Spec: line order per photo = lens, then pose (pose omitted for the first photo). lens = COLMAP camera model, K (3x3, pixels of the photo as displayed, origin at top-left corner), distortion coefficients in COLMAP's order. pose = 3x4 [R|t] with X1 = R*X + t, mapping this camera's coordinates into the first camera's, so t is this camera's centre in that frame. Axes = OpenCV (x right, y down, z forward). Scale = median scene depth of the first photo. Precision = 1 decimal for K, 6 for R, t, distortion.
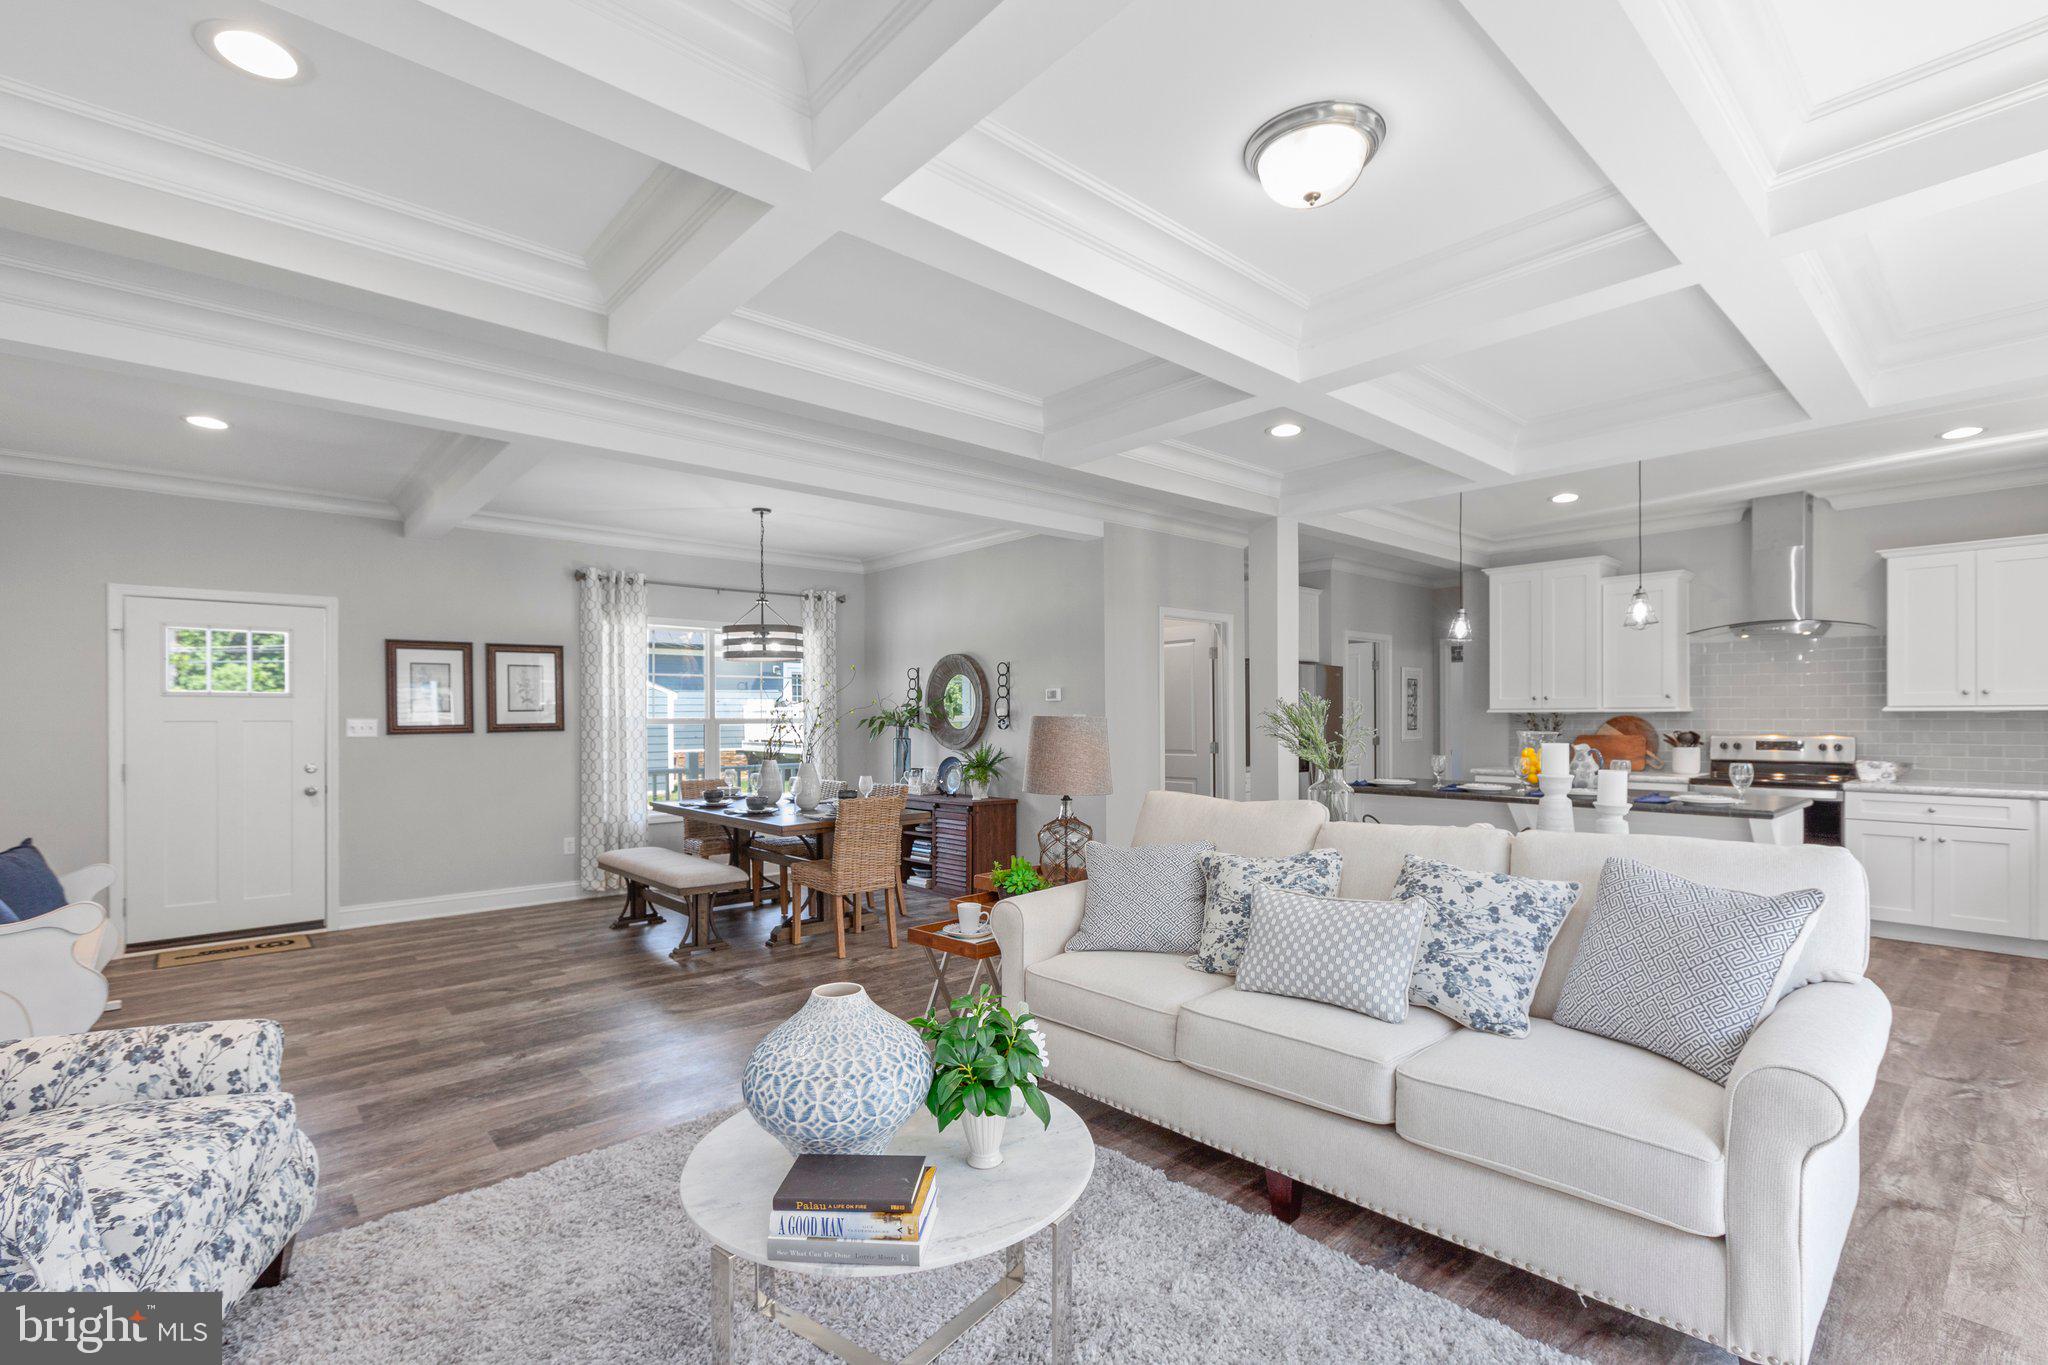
lens RADIAL K [[921.2, 0, 1022.3], [0, 921.2, 713.9], [0, 0, 1]] dist [0.000615, -0.001370]
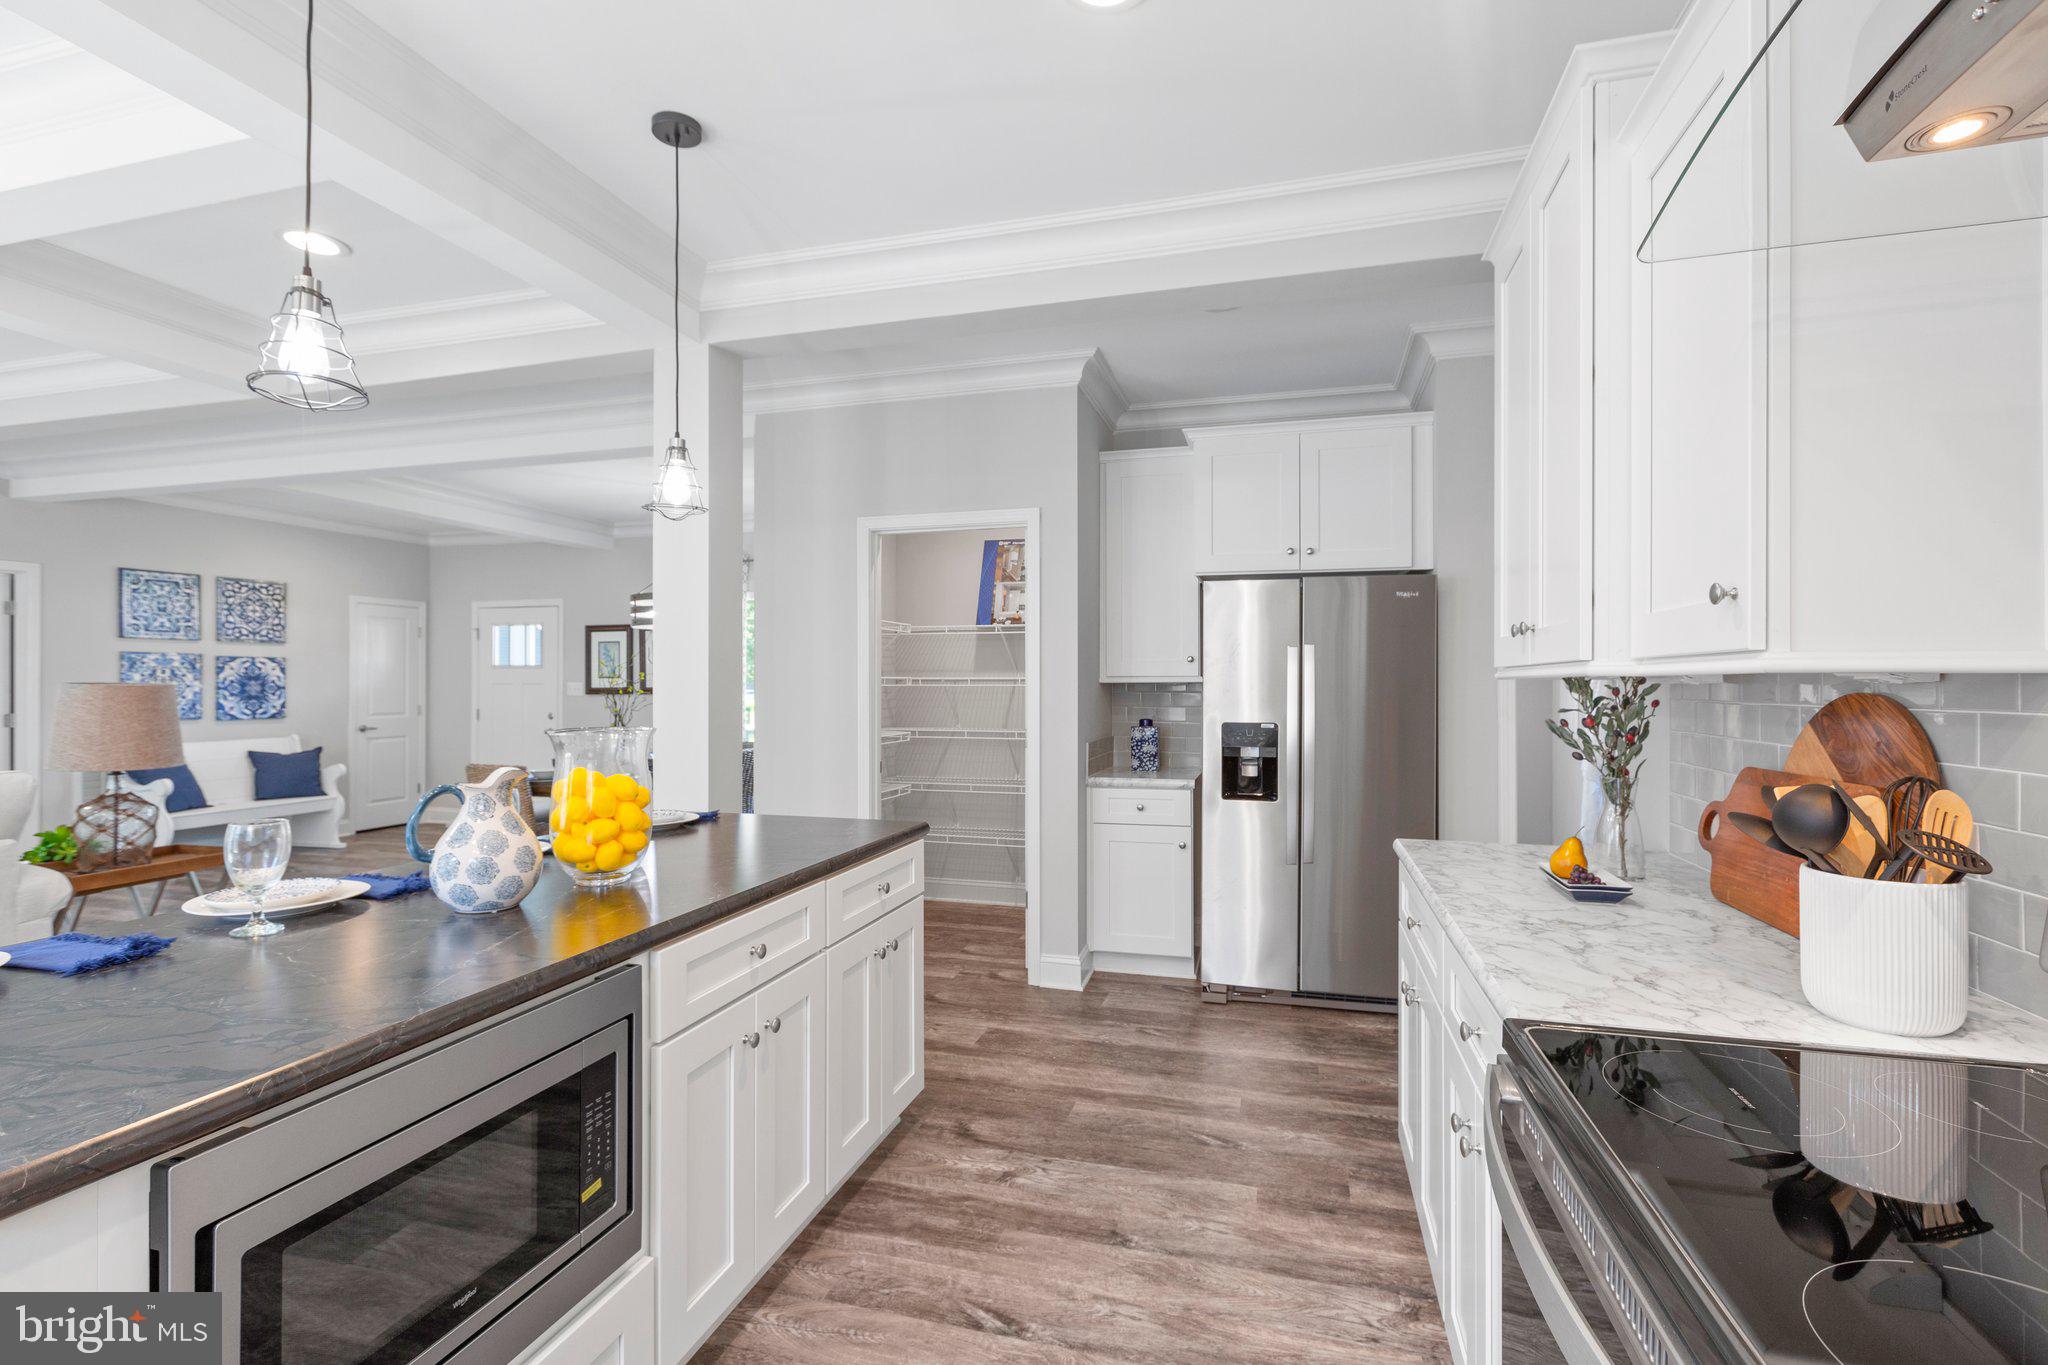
lens RADIAL K [[921.2, 0, 1036.3], [0, 921.2, 682.6], [0, 0, 1]] dist [0.000615, -0.001370]
pose [[0.537300, 0.004116, -0.843381, 0.792428], [-0.000858, 0.999990, 0.004333, -0.001675], [0.843391, -0.001605, 0.537298, 0.773416]]
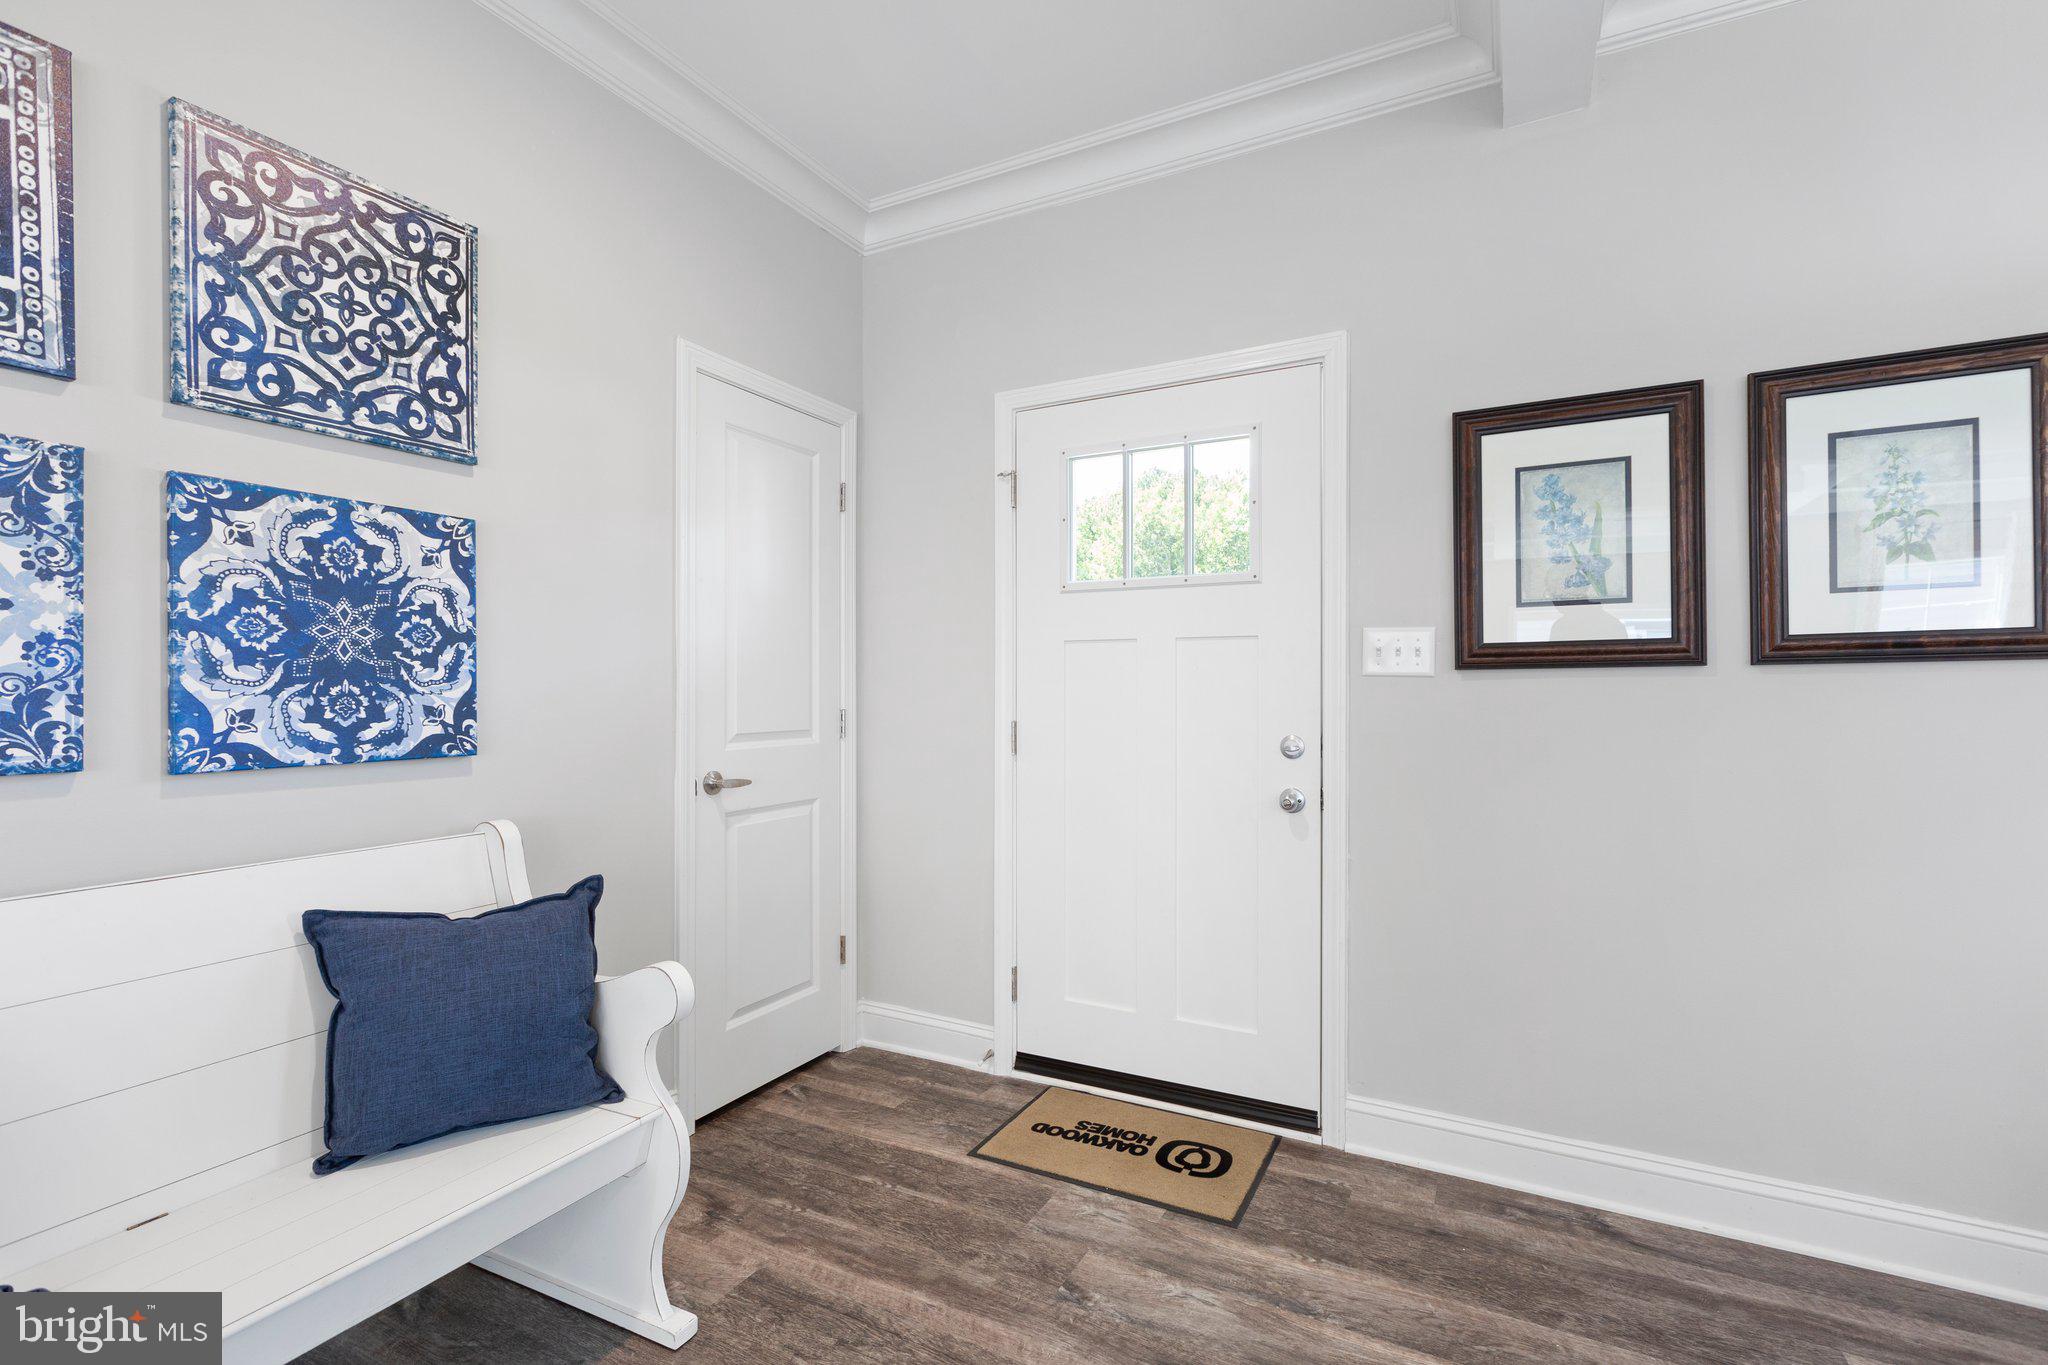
lens RADIAL K [[921.2, 0, 1025.3], [0, 921.2, 692.3], [0, 0, 1]] dist [0.000615, -0.001370]
pose [[0.346951, 0.006784, -0.937859, -0.373695], [0.002453, 0.999964, 0.008141, 0.026921], [0.937880, -0.005125, 0.346921, 0.660699]]
